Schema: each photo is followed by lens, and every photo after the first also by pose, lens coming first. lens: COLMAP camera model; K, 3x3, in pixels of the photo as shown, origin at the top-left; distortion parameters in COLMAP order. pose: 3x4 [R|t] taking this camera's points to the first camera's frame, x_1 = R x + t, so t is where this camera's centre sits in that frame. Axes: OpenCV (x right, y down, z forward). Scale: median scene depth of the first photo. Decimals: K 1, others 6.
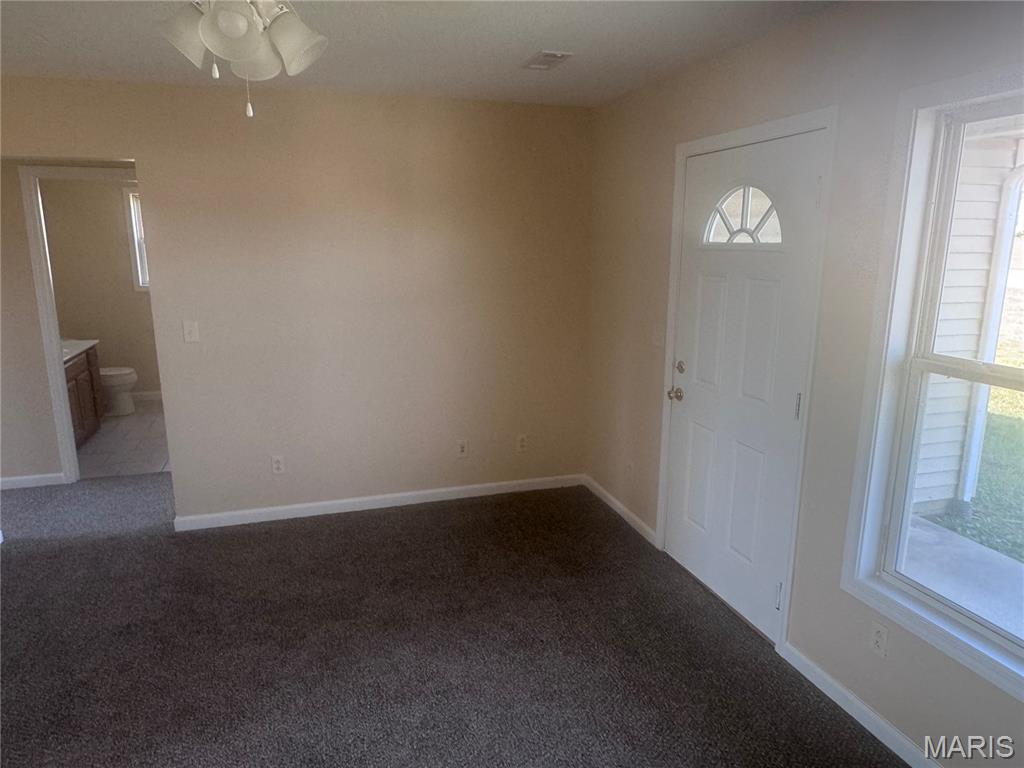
lens RADIAL K [[669.1, 0, 512.0], [0, 669.1, 384.0], [0, 0, 1]] dist [-0.050063, 0.001148]
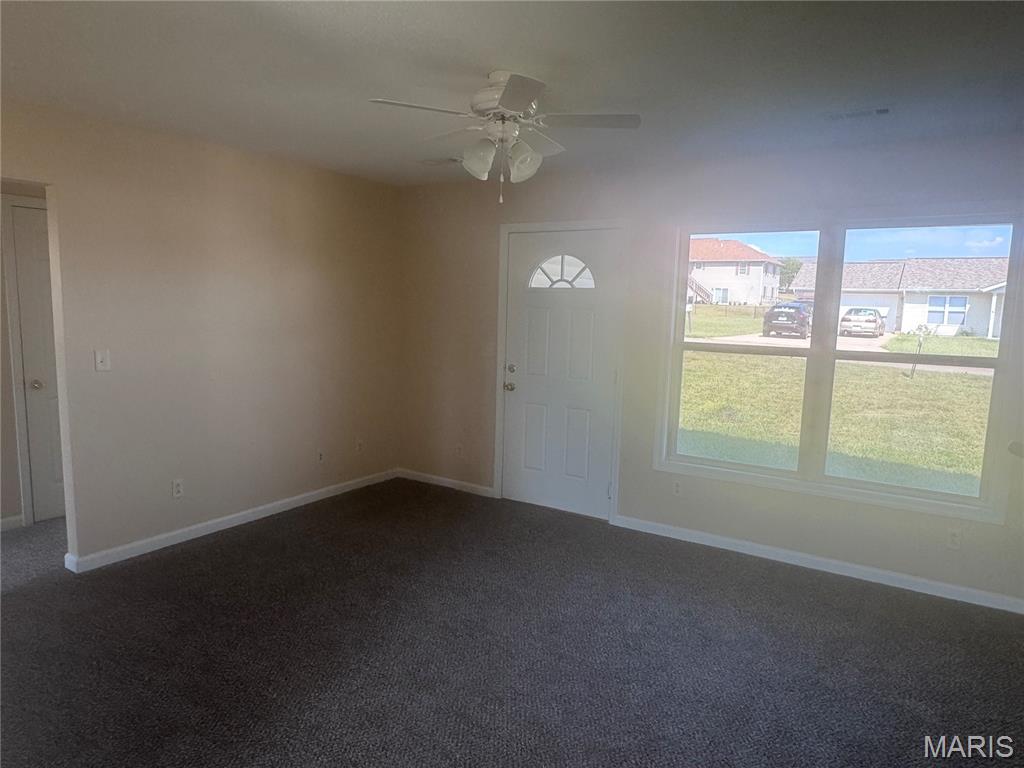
lens RADIAL K [[669.1, 0, 512.0], [0, 669.1, 384.0], [0, 0, 1]] dist [-0.050063, 0.001148]
pose [[0.764512, -0.058485, 0.641951, -0.740879], [0.111725, 0.992825, -0.042604, 0.076285], [-0.634853, 0.104293, 0.765561, -0.165616]]
